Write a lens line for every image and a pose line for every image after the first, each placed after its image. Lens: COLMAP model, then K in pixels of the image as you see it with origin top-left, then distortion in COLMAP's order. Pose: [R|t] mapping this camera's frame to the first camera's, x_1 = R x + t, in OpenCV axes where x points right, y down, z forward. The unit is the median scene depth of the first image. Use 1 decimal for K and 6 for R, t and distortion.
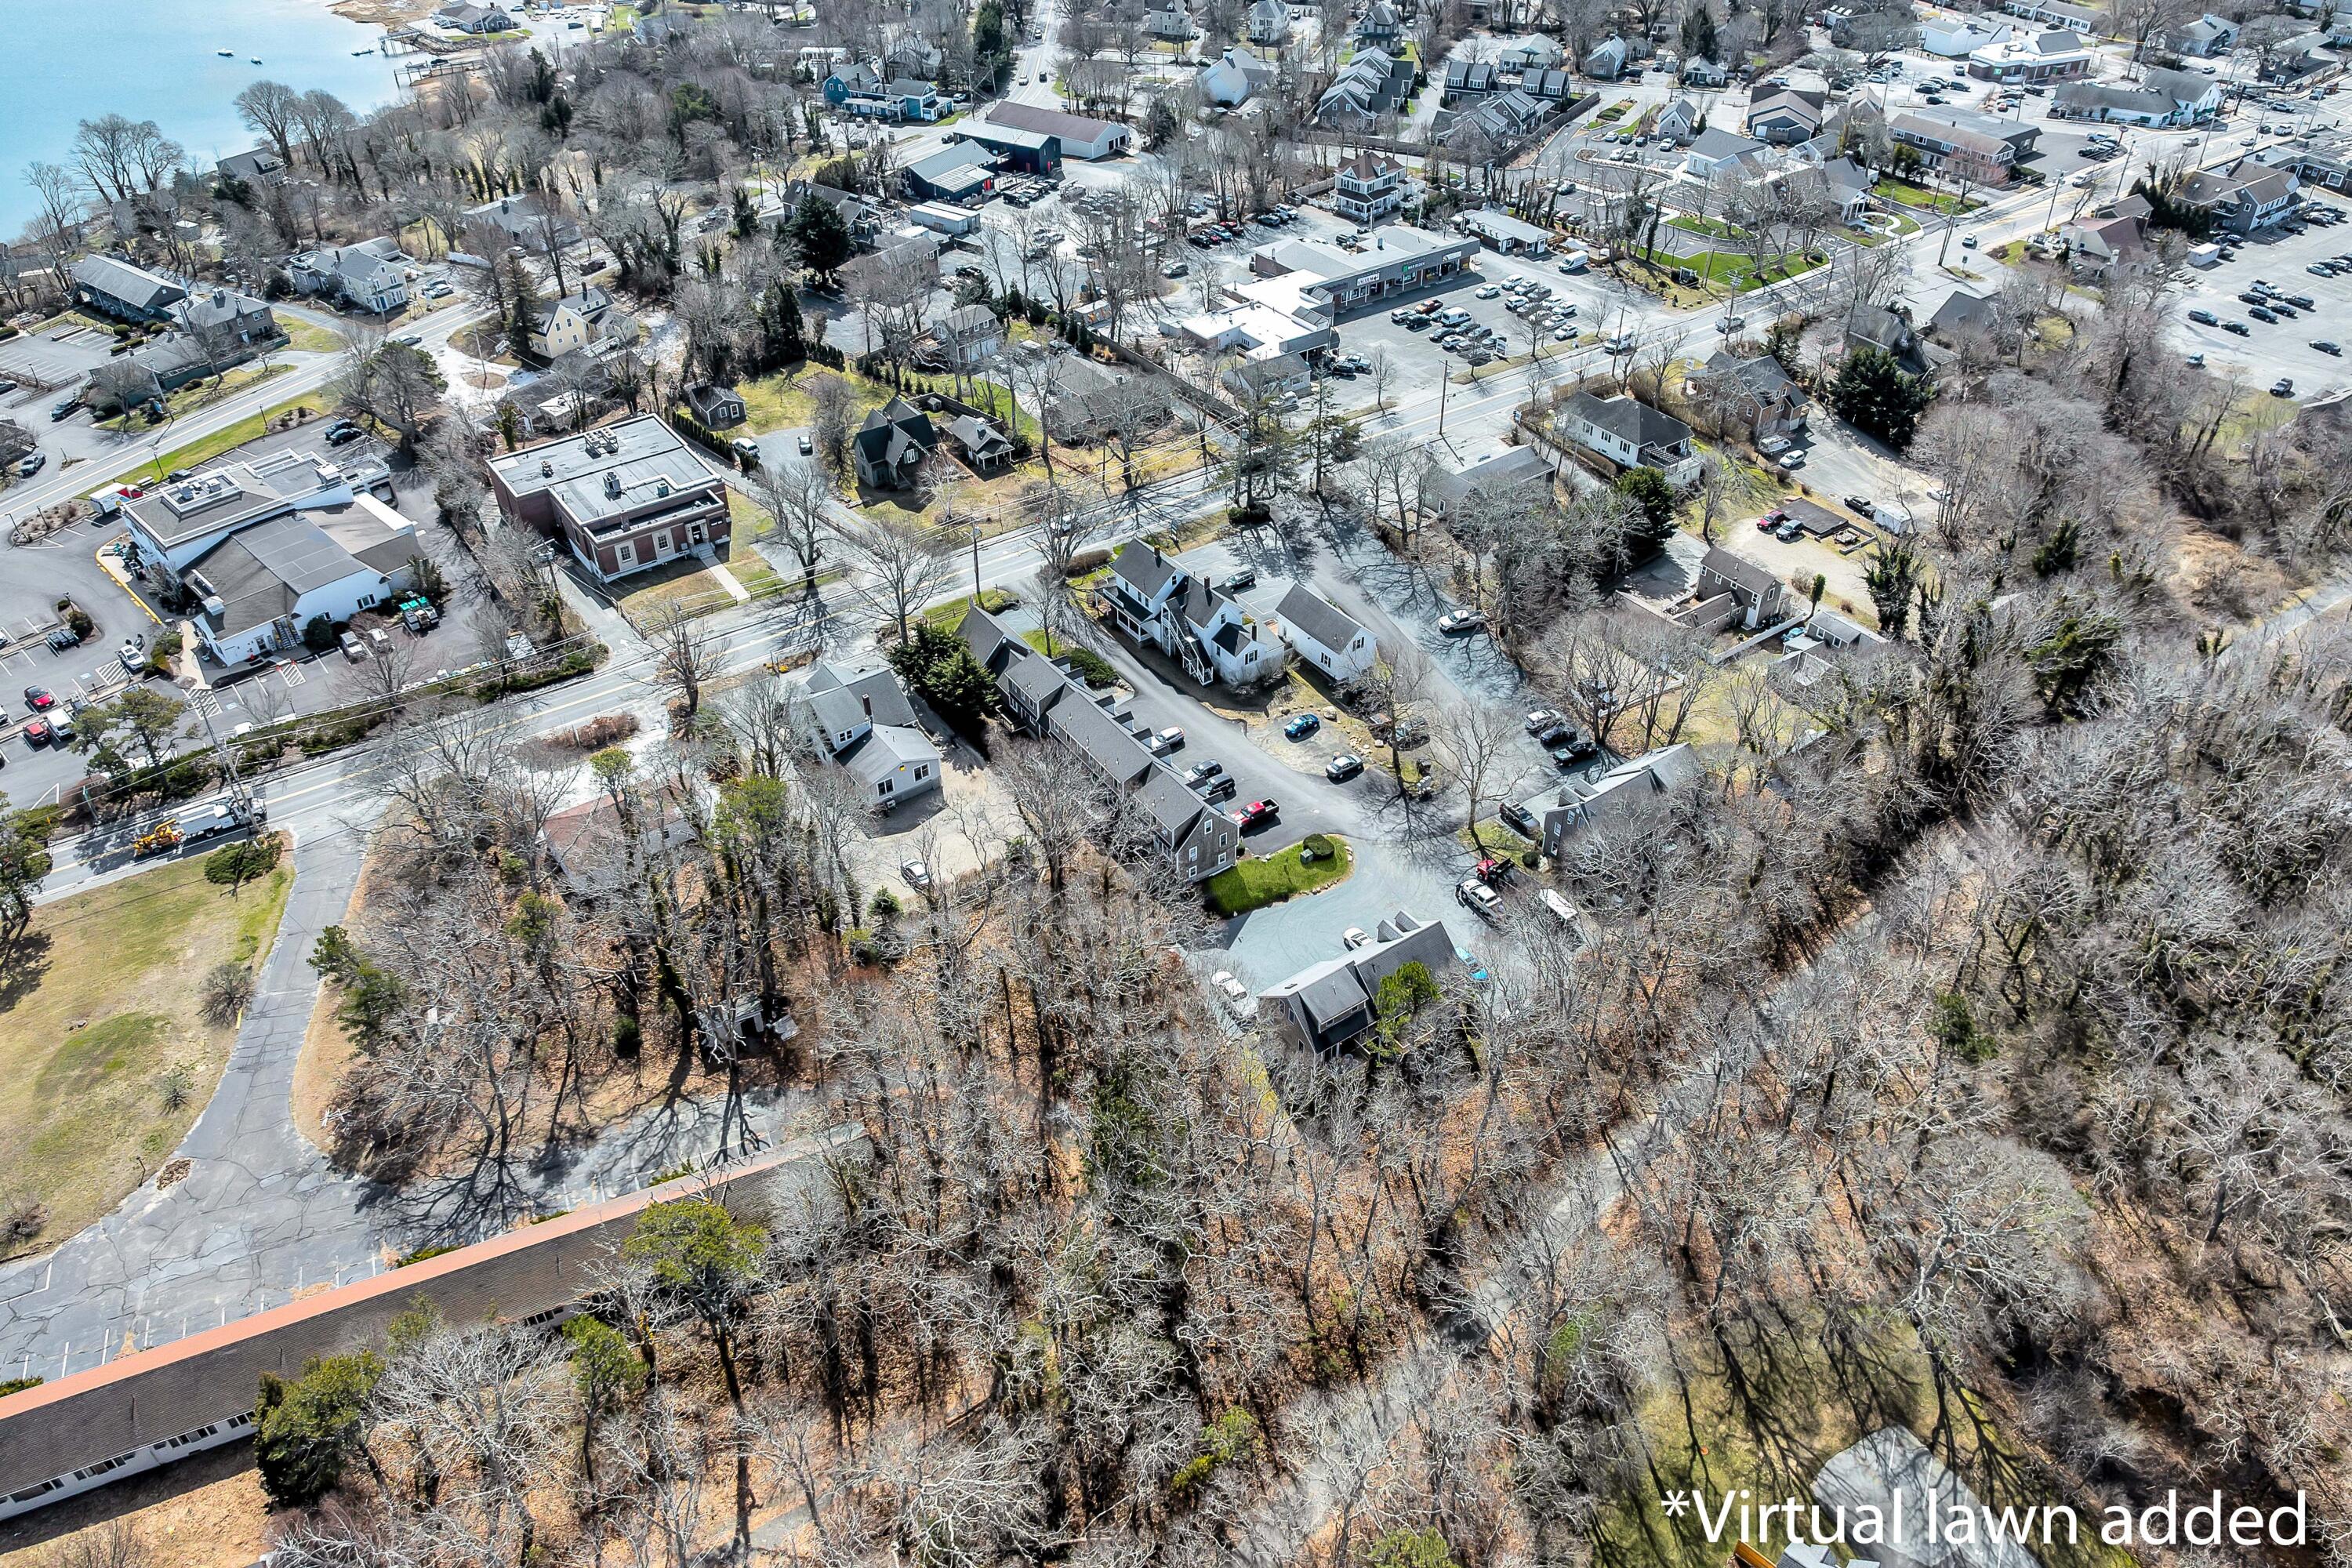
lens RADIAL K [[1684.7, 0, 1177.0], [0, 1684.7, 704.1], [0, 0, 1]] dist [-0.036026, 0.002250]
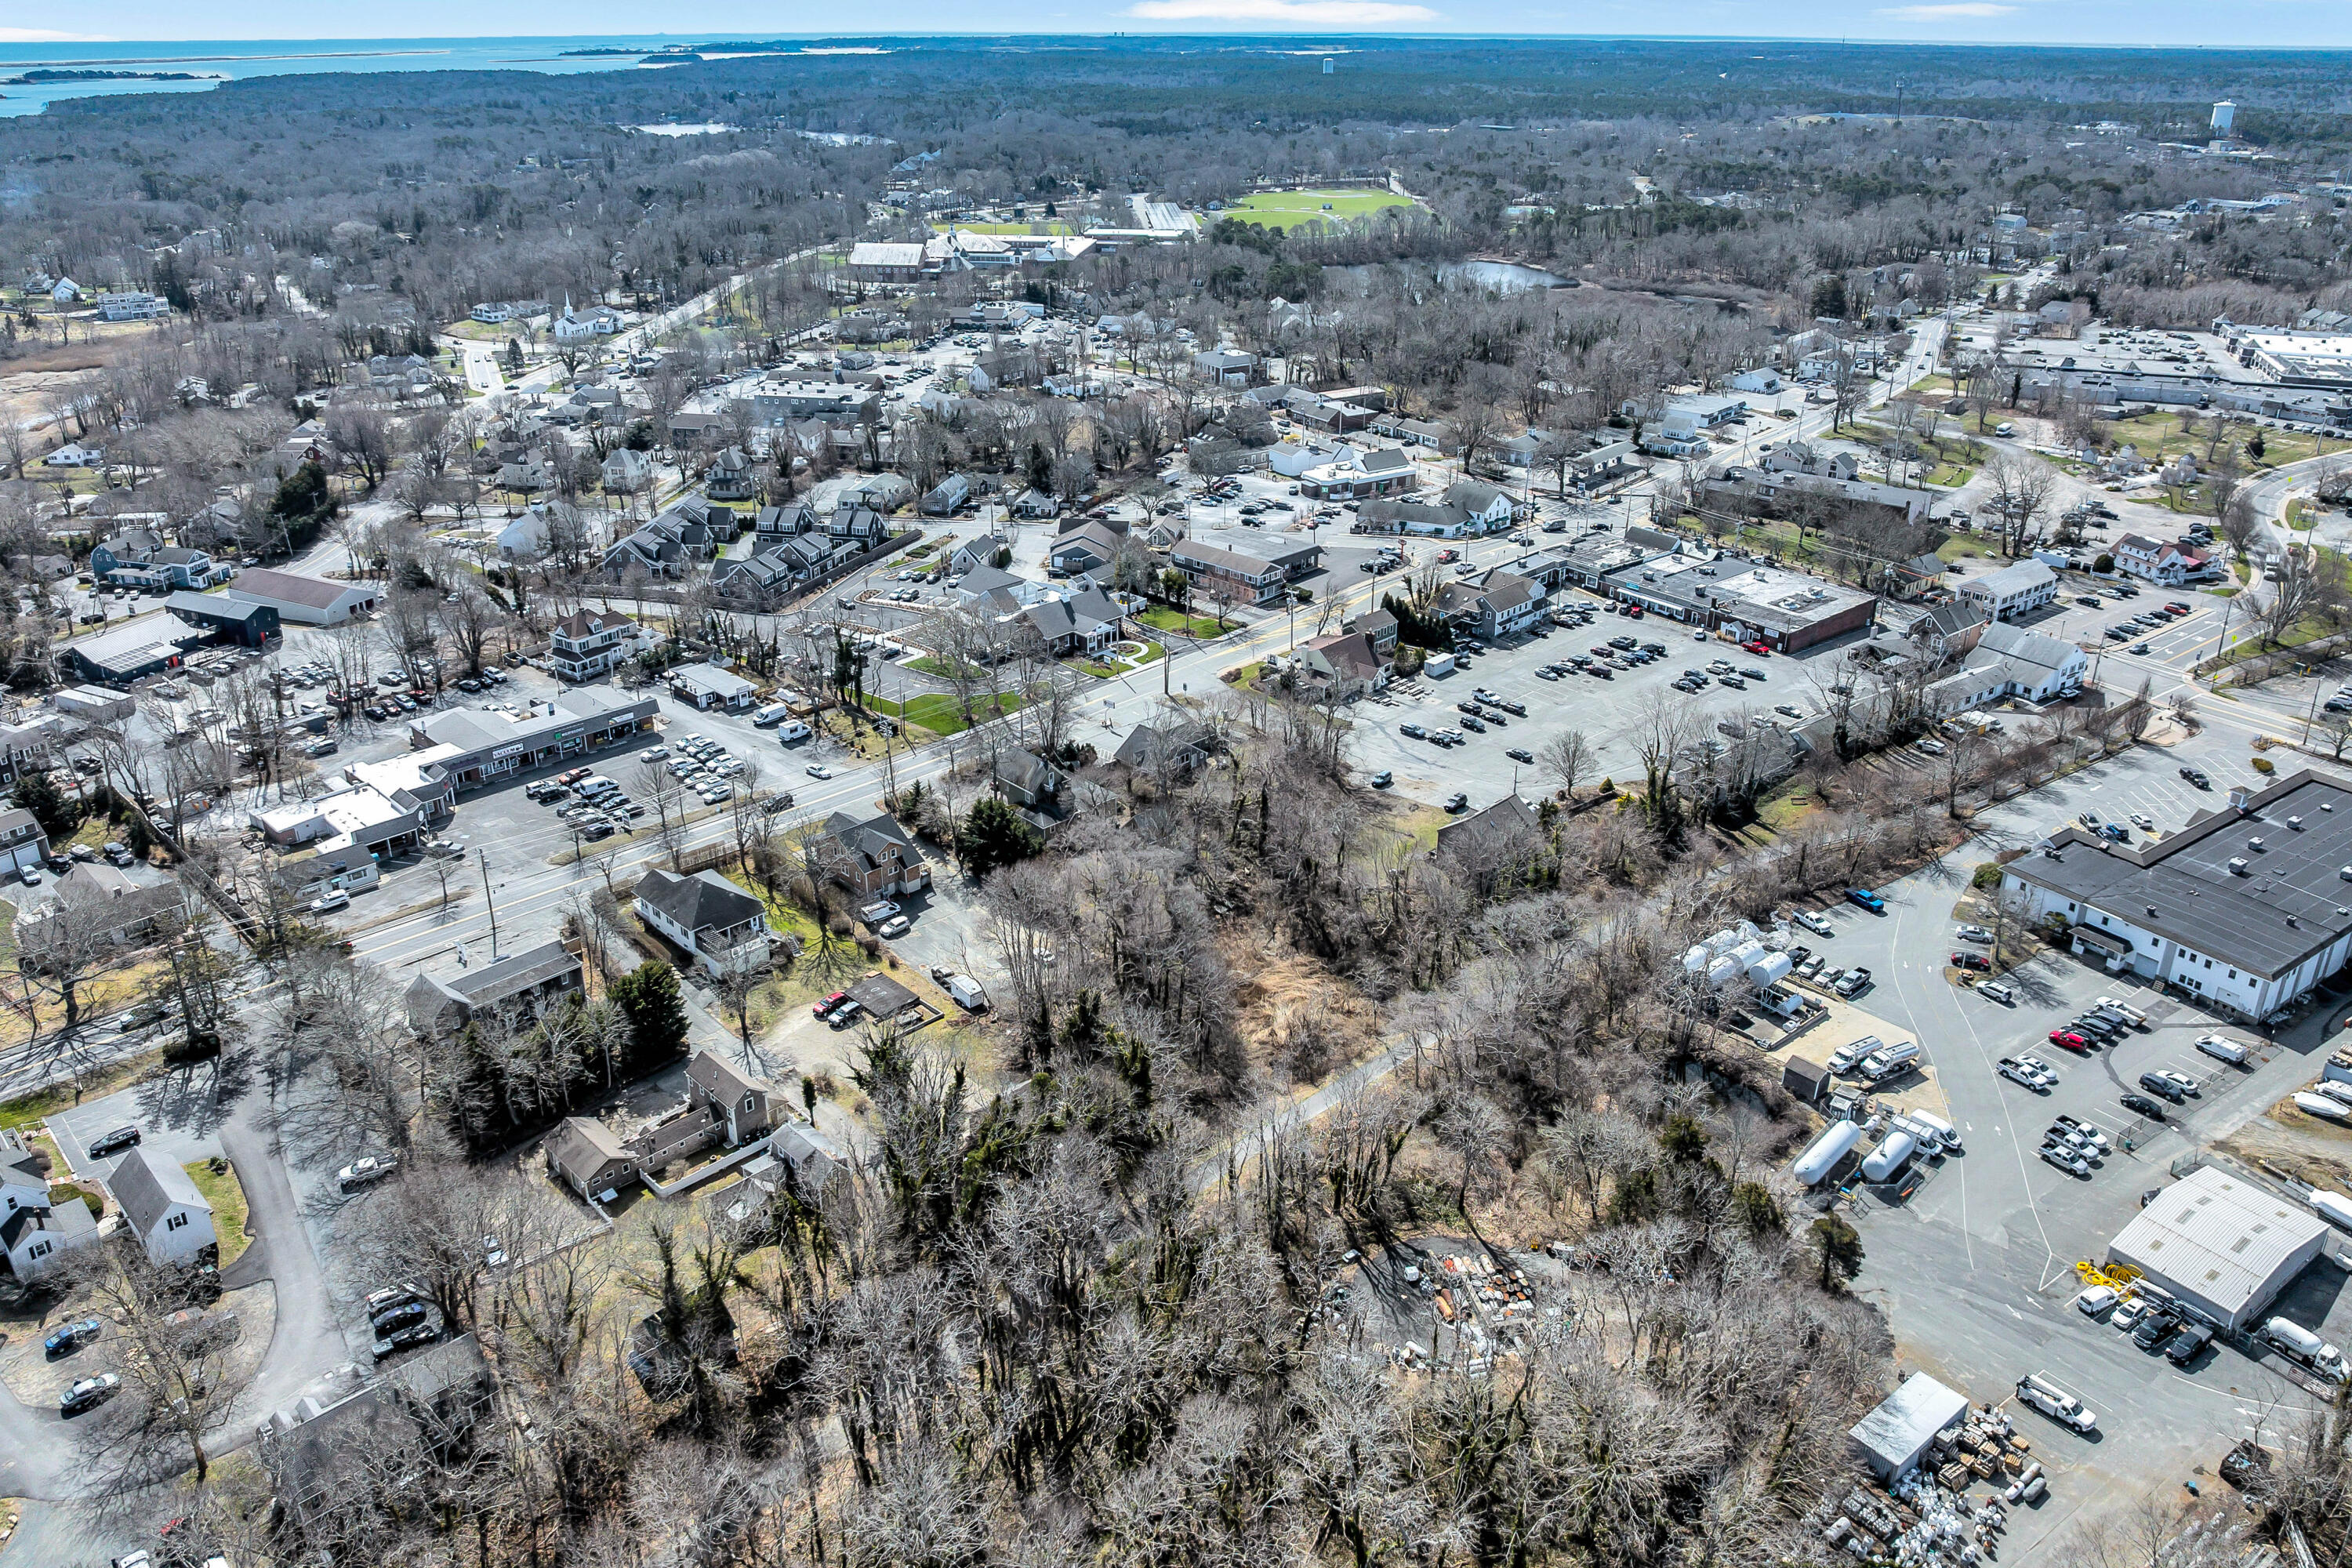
lens RADIAL K [[1684.7, 0, 1177.0], [0, 1684.7, 704.1], [0, 0, 1]] dist [-0.036026, 0.002250]
pose [[0.986247, -0.054075, 0.156183, 0.303412], [0.088320, 0.971161, -0.221465, -0.037182], [-0.139703, 0.232213, 0.962580, 0.049394]]
